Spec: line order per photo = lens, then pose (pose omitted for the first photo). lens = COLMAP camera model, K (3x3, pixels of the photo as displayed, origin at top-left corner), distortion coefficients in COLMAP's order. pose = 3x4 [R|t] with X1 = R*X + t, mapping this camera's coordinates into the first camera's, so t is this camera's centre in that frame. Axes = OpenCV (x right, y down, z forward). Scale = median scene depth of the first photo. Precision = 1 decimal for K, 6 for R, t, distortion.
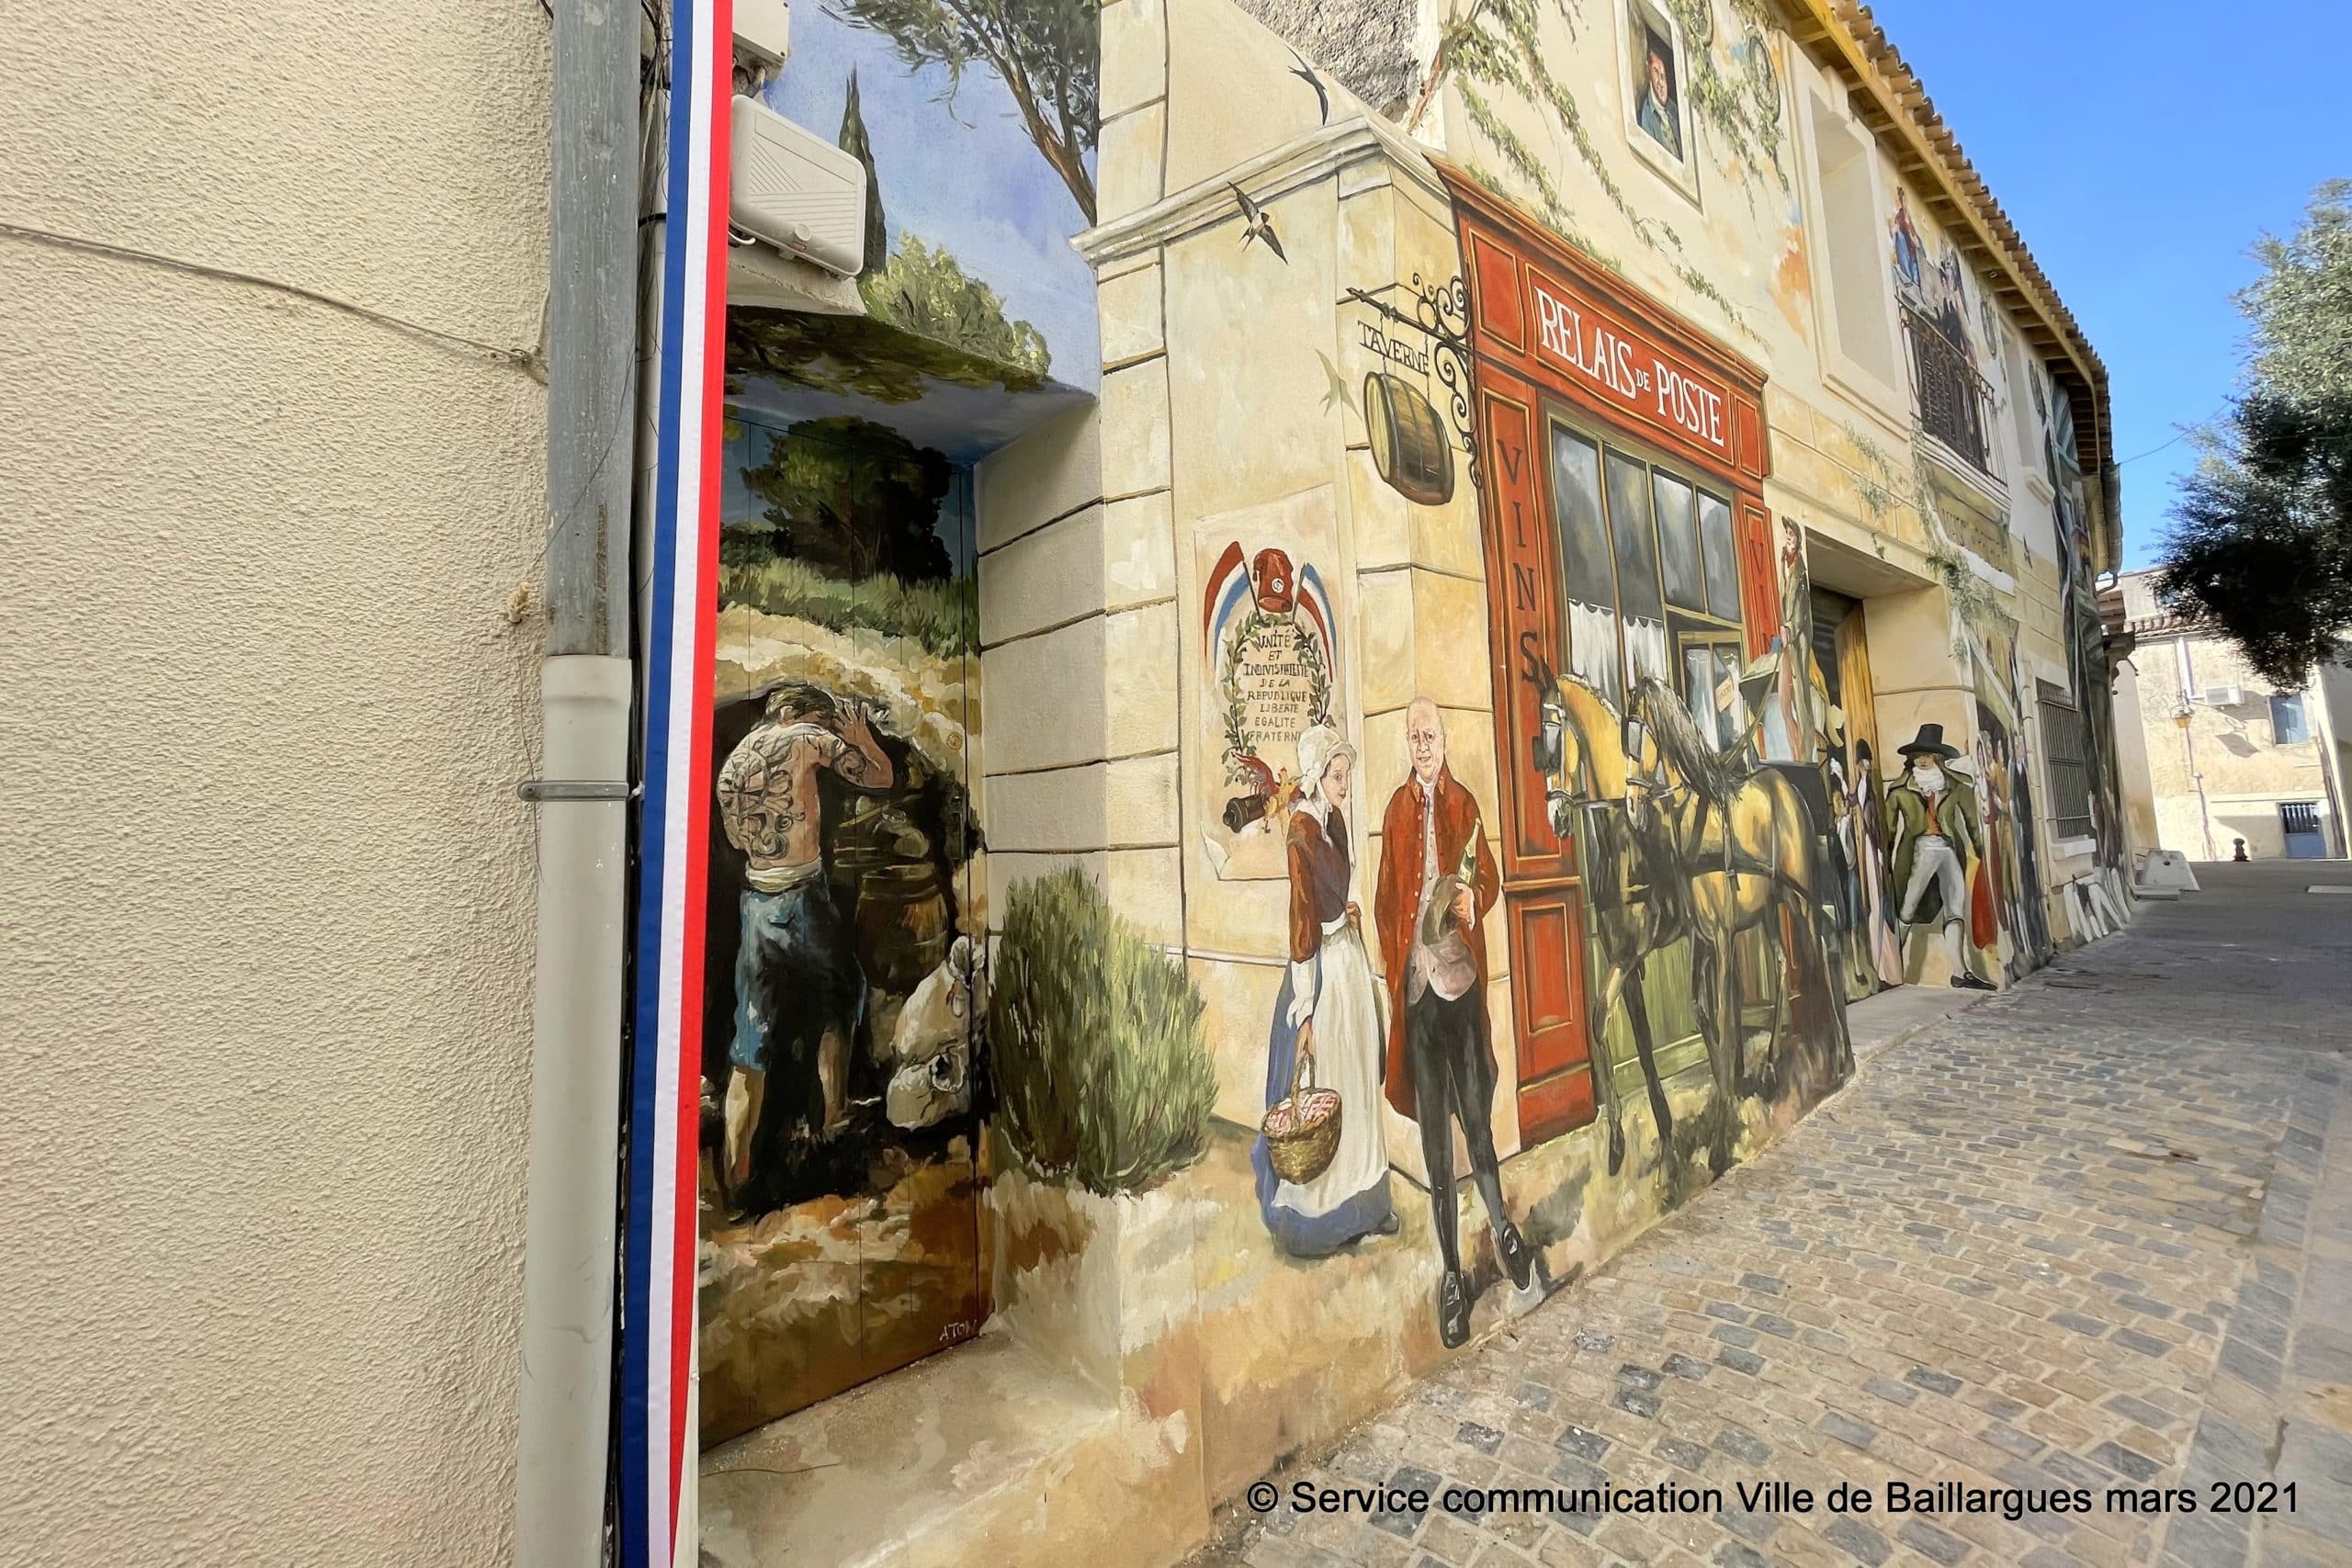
lens RADIAL K [[941.0, 0, 1171.6], [0, 941.0, 741.4], [0, 0, 1]] dist [-0.004115, 0.000923]
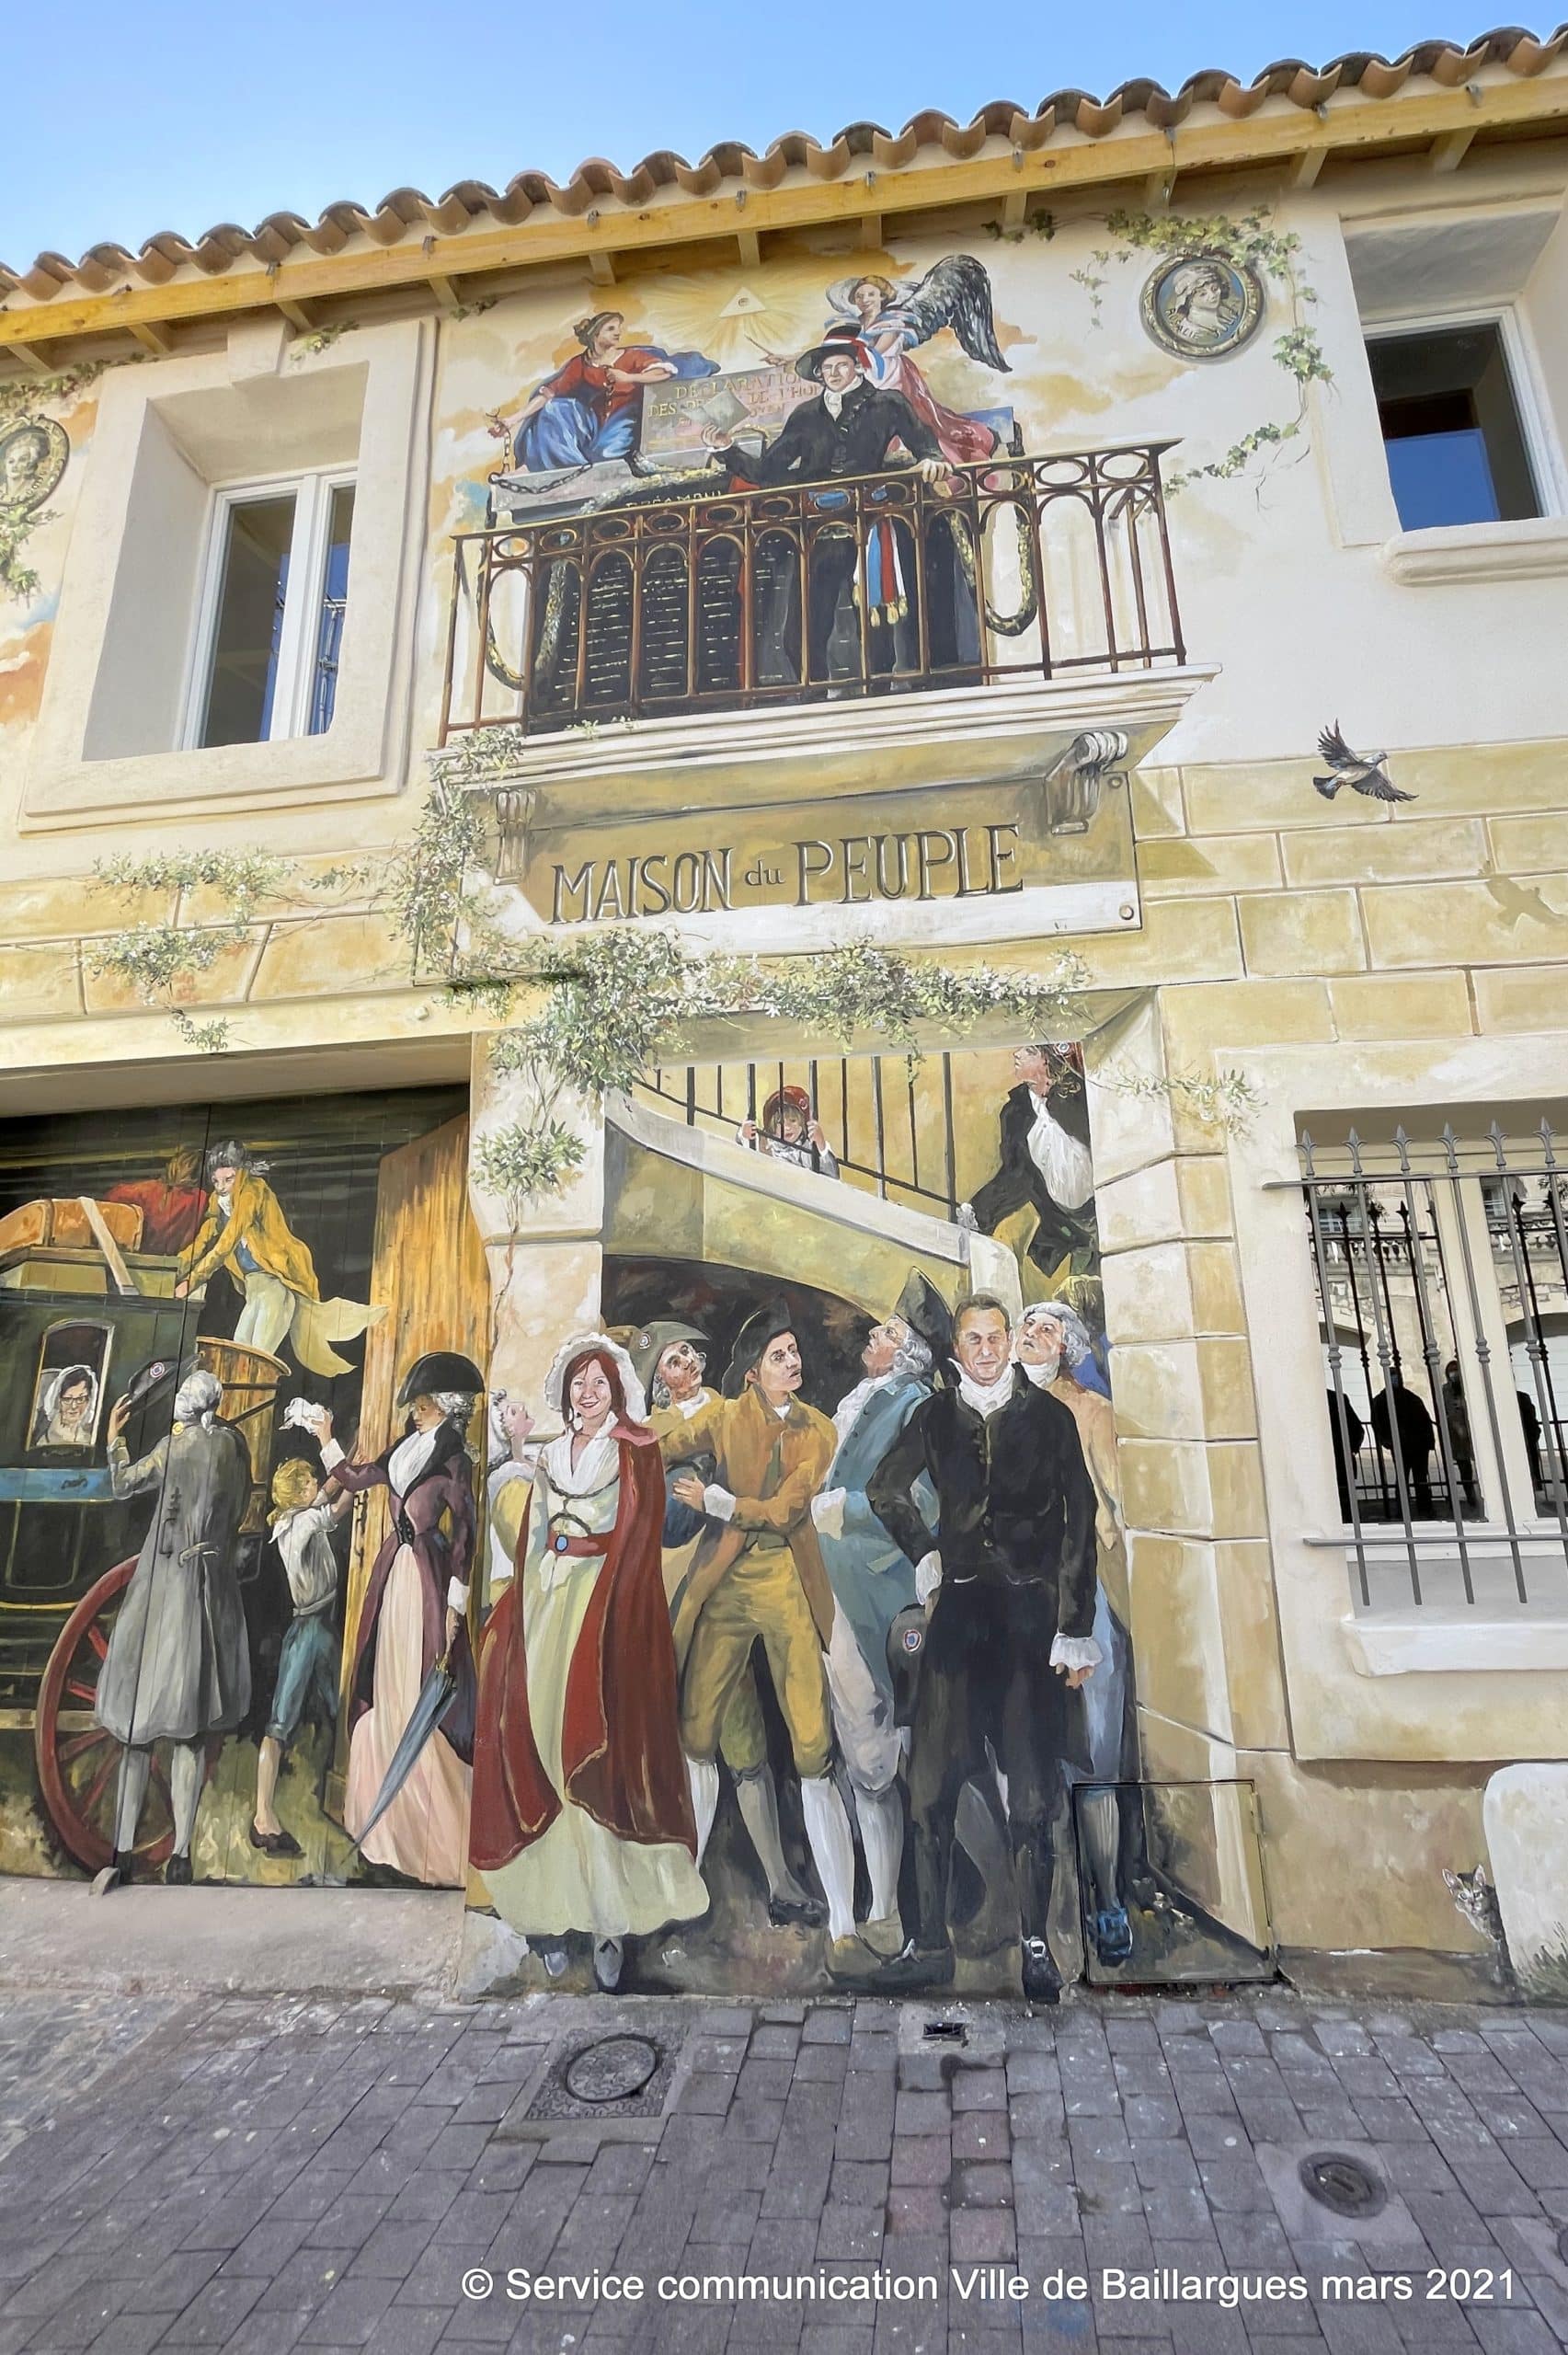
lens RADIAL K [[942.2, 0, 888.4], [0, 942.2, 1167.5], [0, 0, 1]] dist [-0.004115, 0.000923]
pose [[0.732433, -0.140167, -0.666254, 2.088765], [0.078459, 0.989436, -0.121906, -0.034501], [0.676303, 0.037014, 0.735693, 1.274230]]
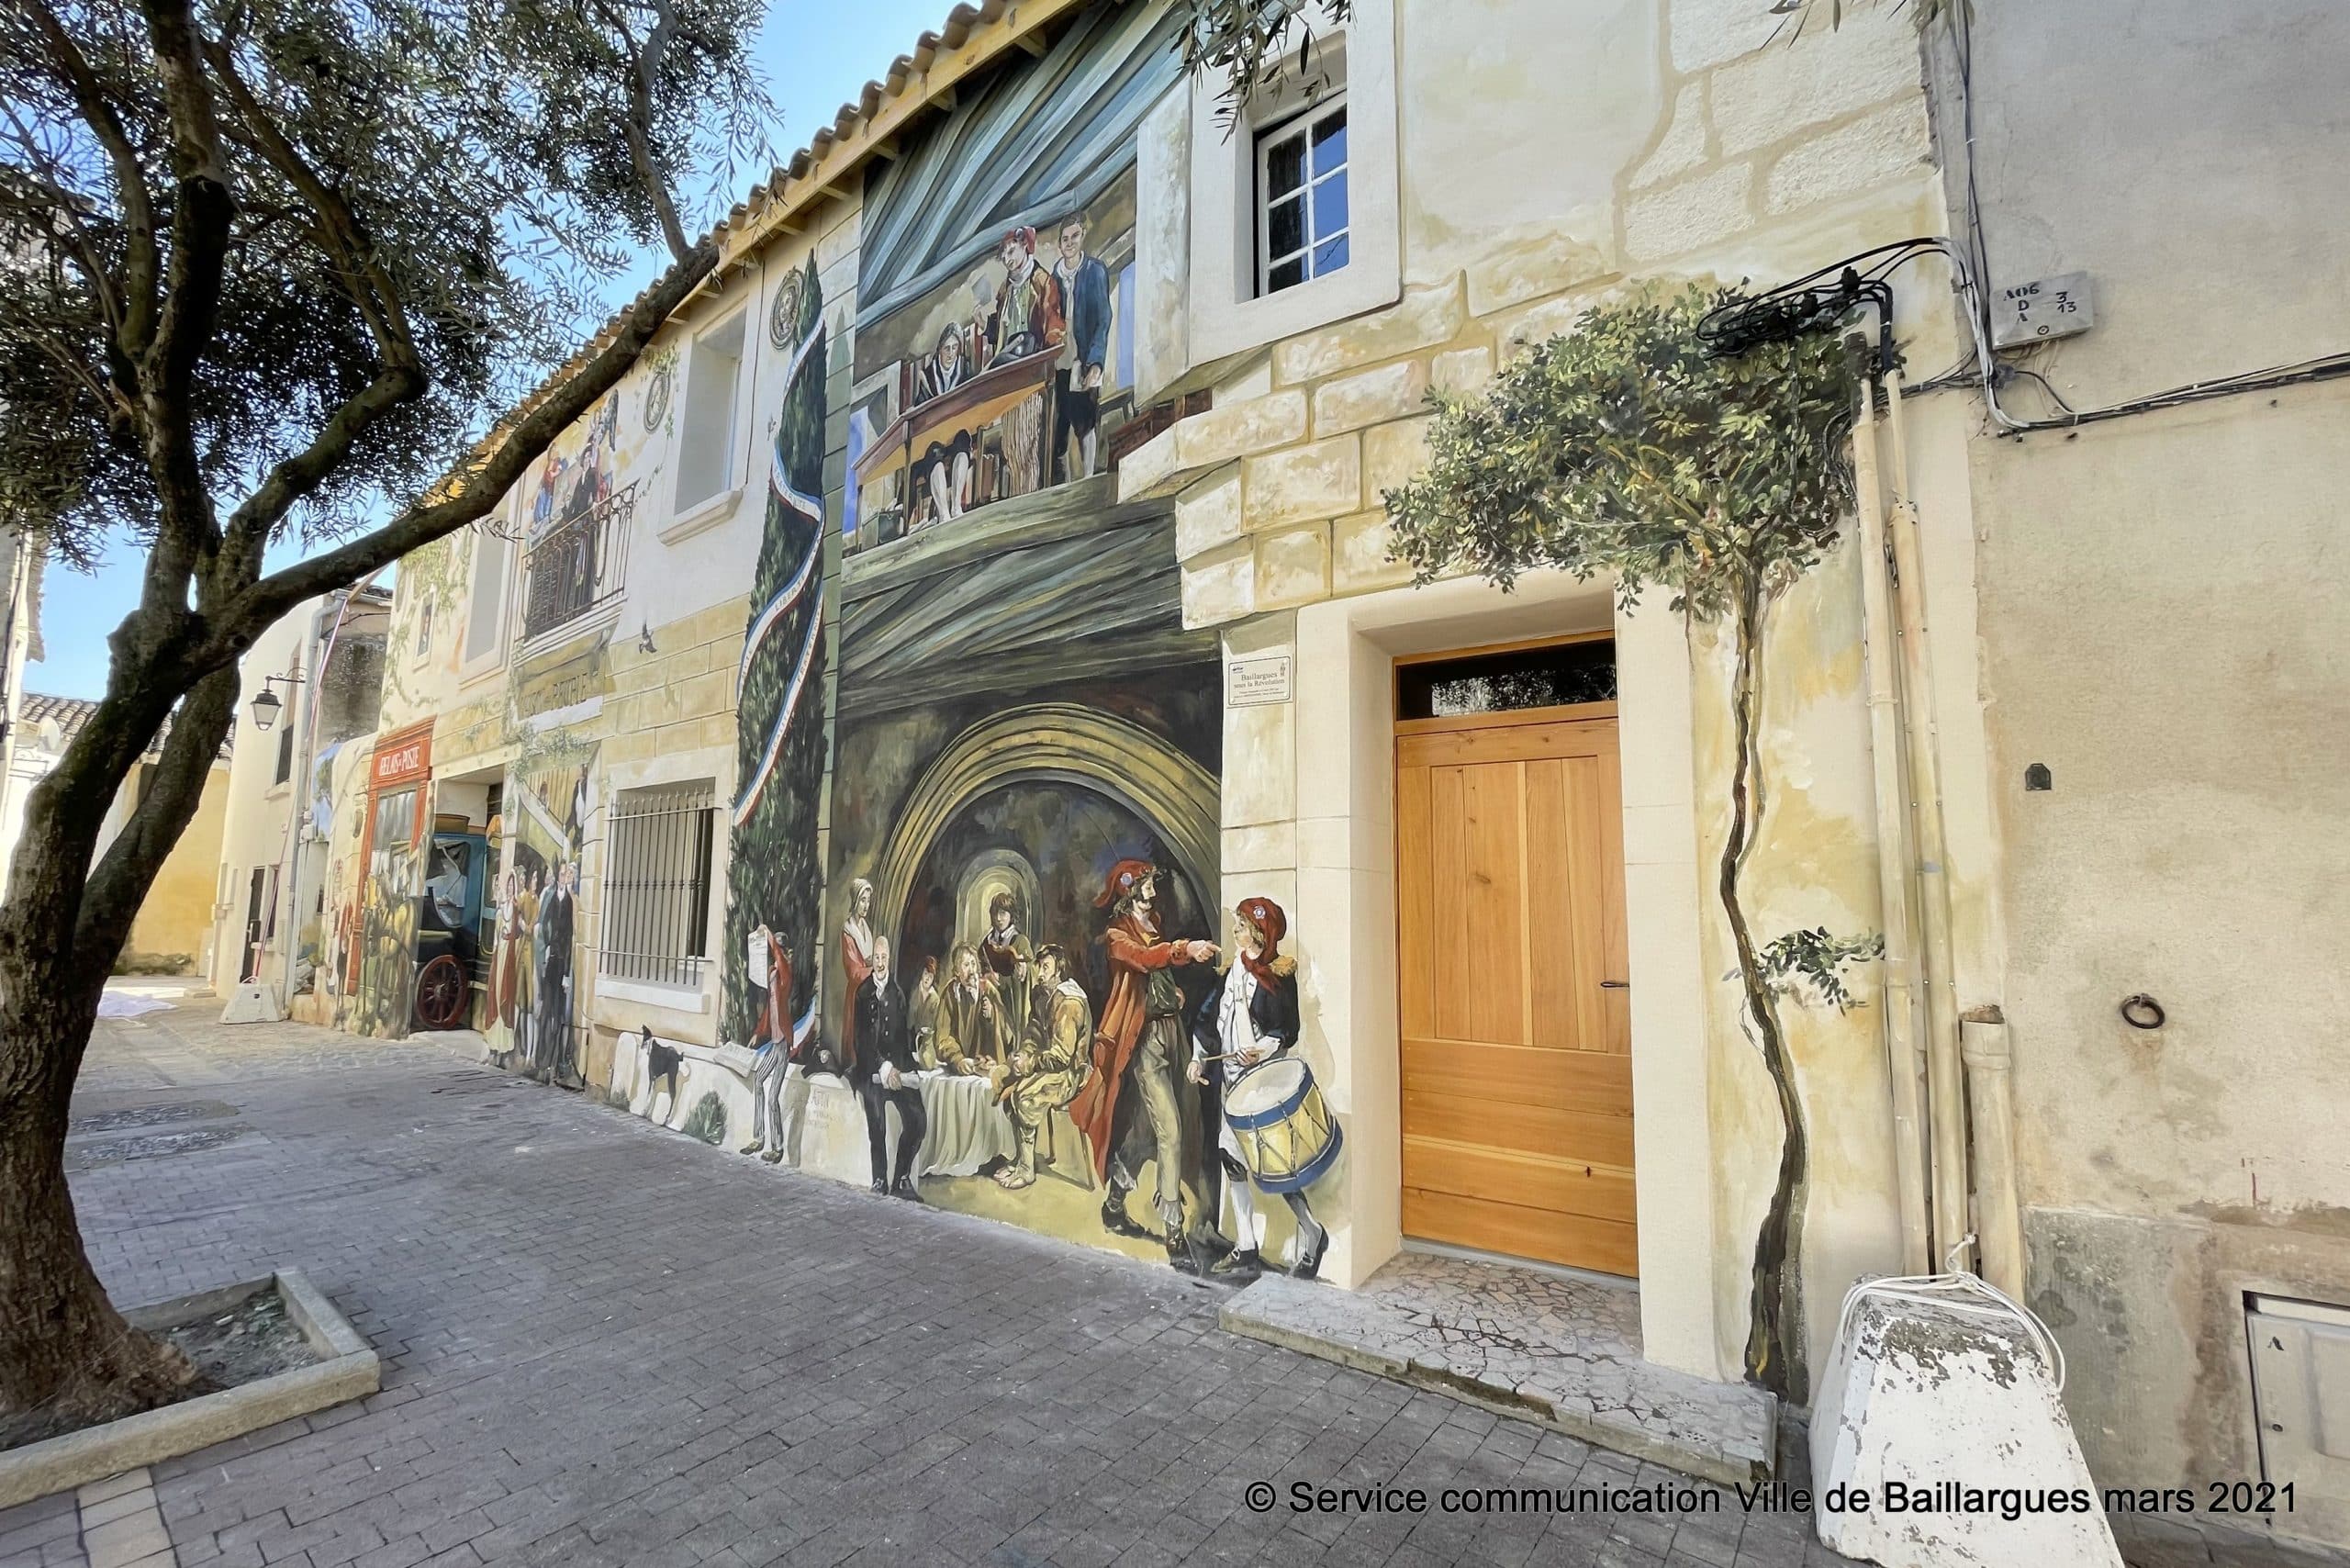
lens RADIAL K [[940.4, 0, 1177.8], [0, 940.4, 803.7], [0, 0, 1]] dist [-0.004115, 0.000923]
pose [[0.239868, -0.069123, -0.968342, 3.844589], [0.069646, 0.996117, -0.053853, 0.058855], [0.968304, -0.054524, 0.243751, 2.601767]]
